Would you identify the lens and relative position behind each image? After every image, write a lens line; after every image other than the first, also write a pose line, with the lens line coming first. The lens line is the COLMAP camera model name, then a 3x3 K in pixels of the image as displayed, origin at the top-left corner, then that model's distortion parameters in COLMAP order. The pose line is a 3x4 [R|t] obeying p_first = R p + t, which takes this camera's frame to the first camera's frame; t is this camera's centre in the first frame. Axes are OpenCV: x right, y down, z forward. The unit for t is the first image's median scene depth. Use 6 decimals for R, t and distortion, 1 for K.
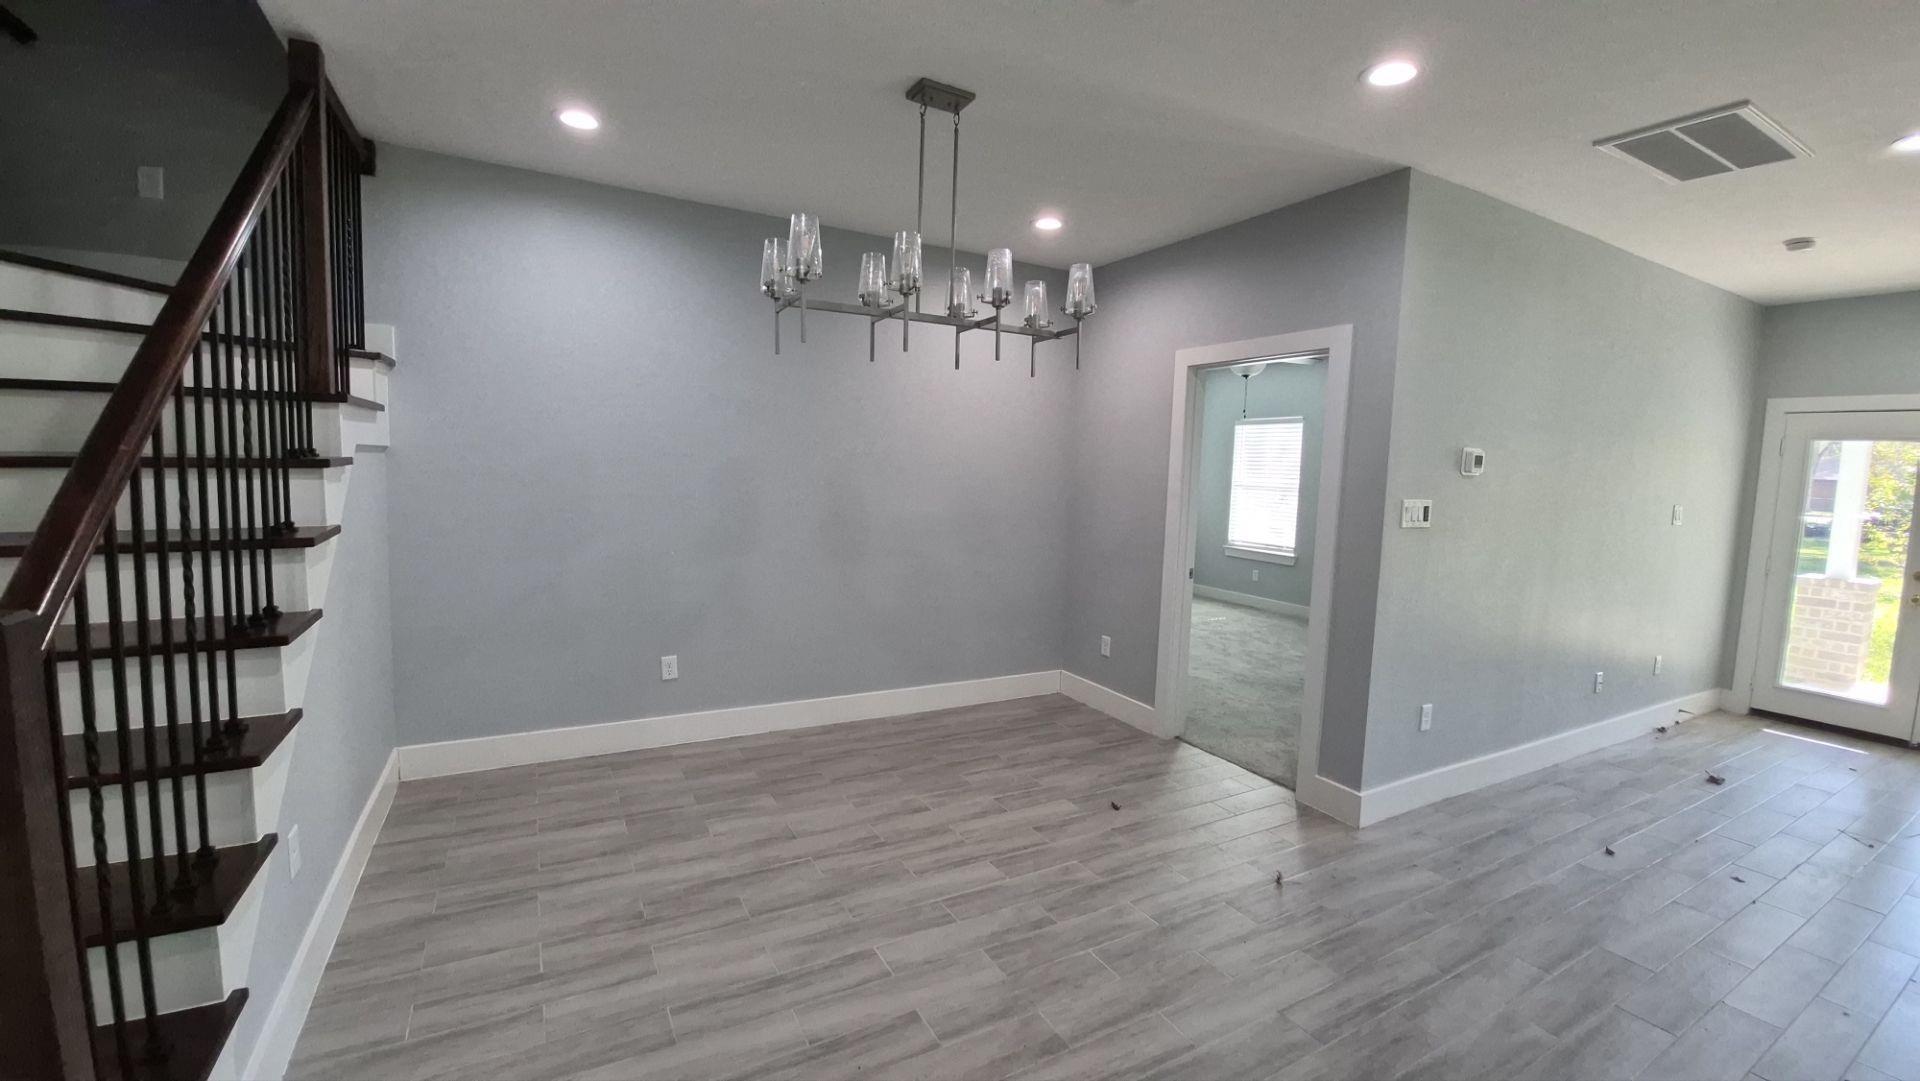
lens RADIAL K [[774.4, 0, 960.7], [0, 774.4, 530.5], [0, 0, 1]] dist [-0.019096, -0.001245]
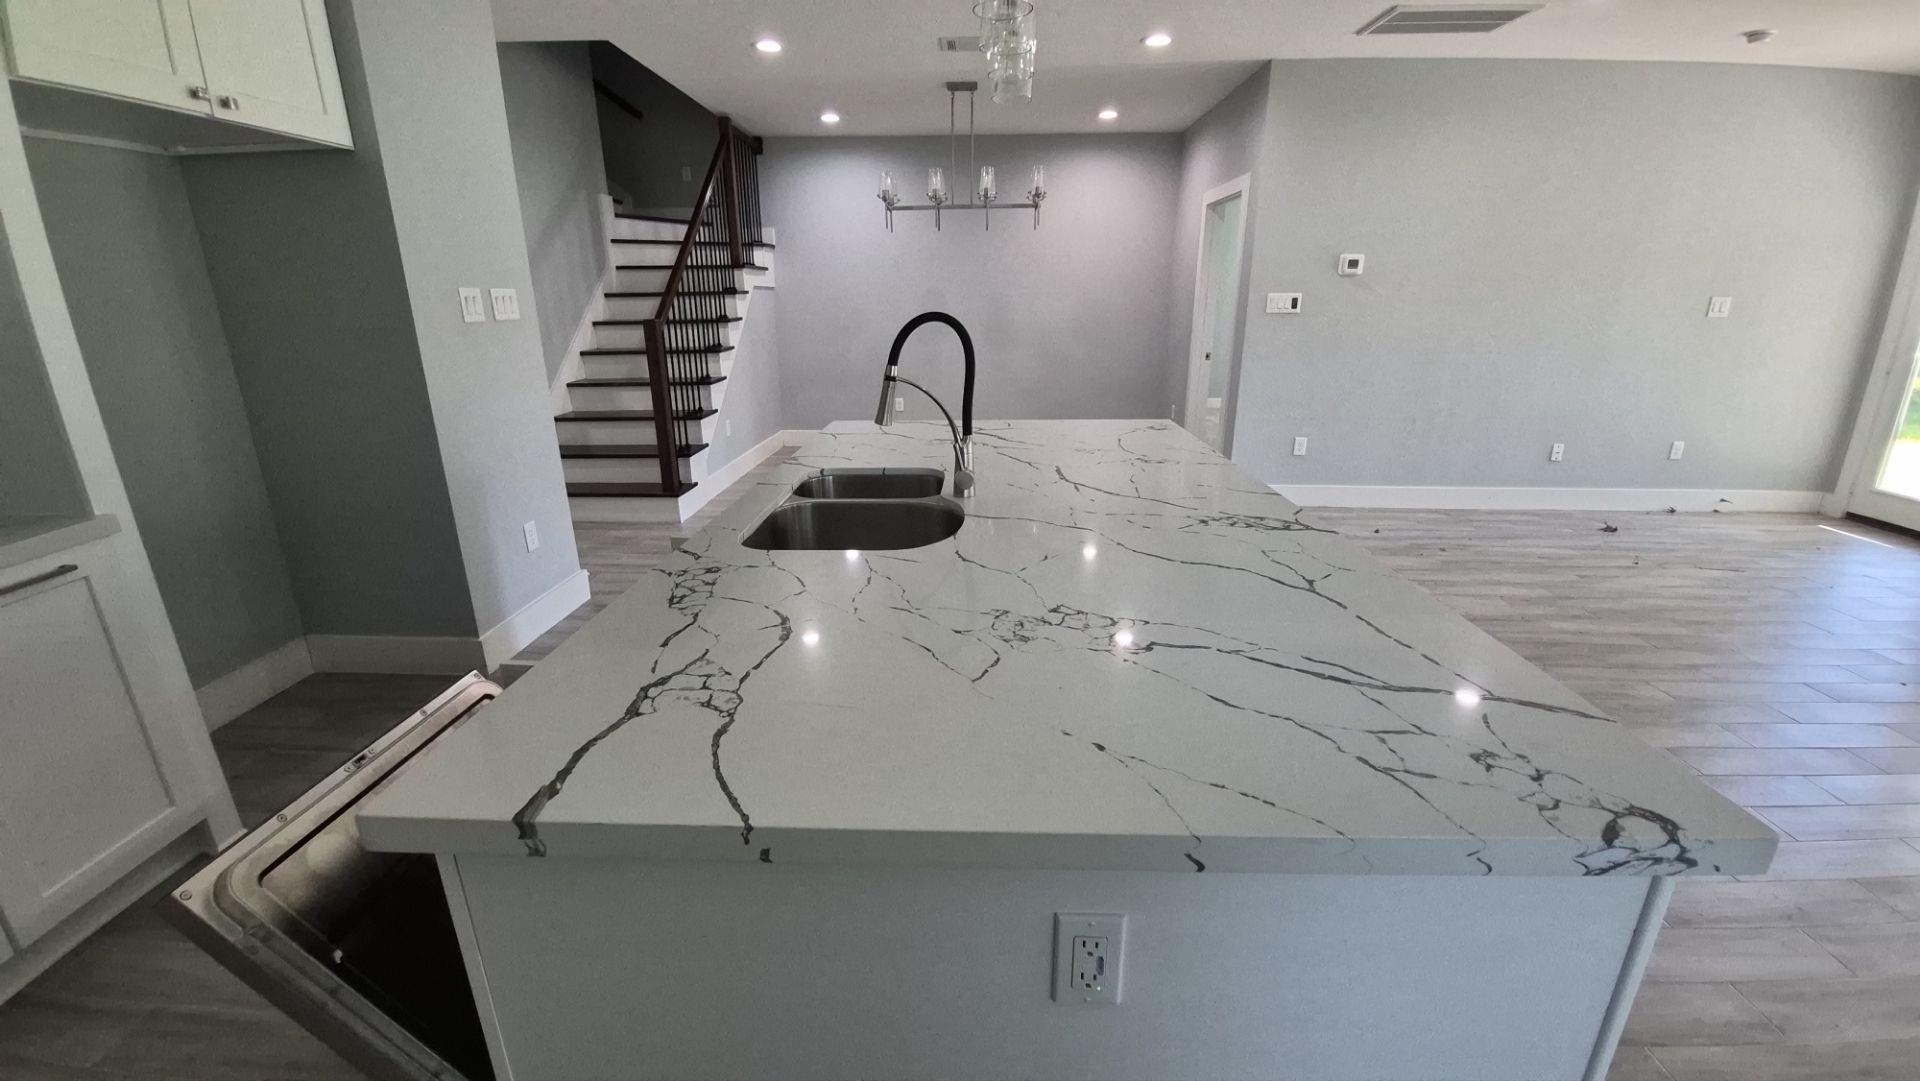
lens RADIAL K [[774.4, 0, 971.5], [0, 774.4, 537.4], [0, 0, 1]] dist [-0.019096, -0.001245]
pose [[0.860716, 0.114396, -0.496066, 1.020584], [-0.011249, 0.978462, 0.206122, 0.143618], [0.508961, -0.171832, 0.843465, -0.771633]]
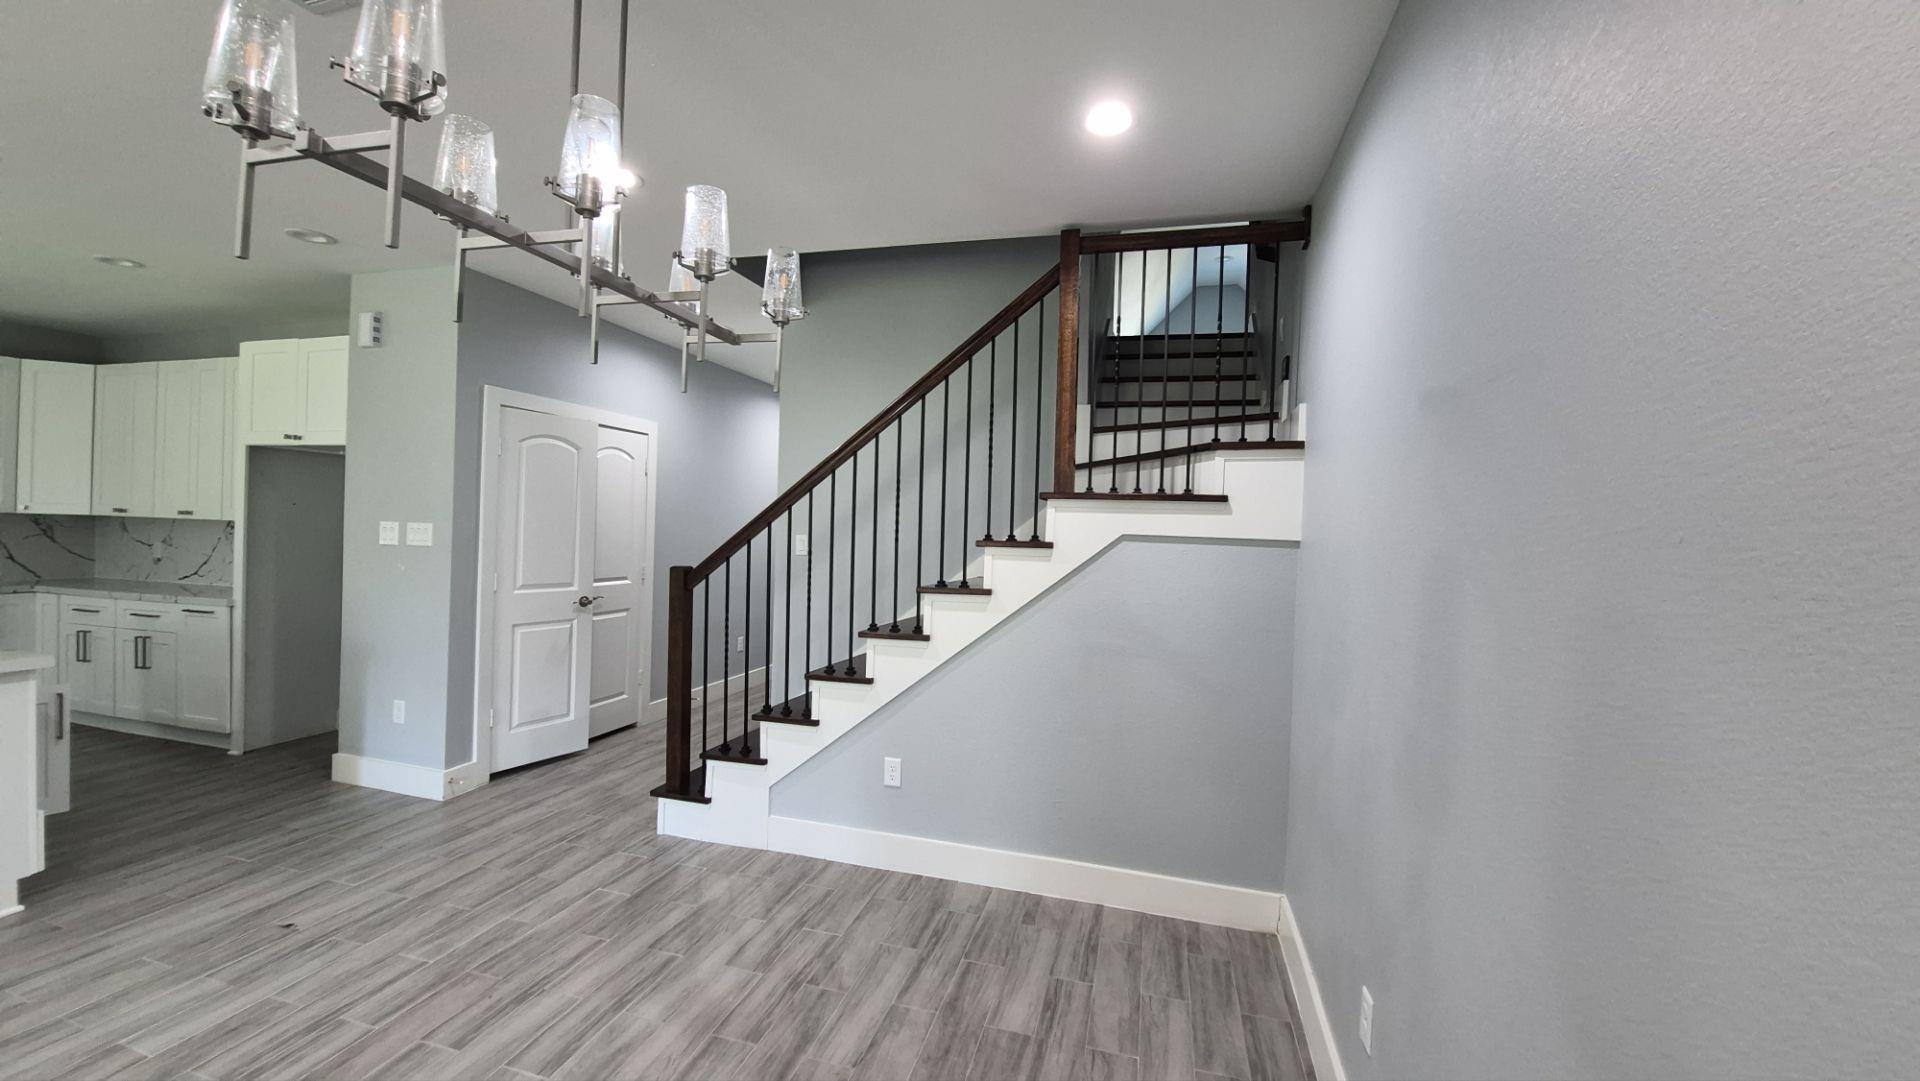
lens RADIAL K [[774.4, 0, 965.7], [0, 774.4, 527.9], [0, 0, 1]] dist [-0.019096, -0.001245]
pose [[-0.706678, -0.052654, -0.705573, 0.159777], [-0.116074, 0.992344, 0.042200, -0.136727], [0.697949, 0.111721, -0.707379, 1.568463]]
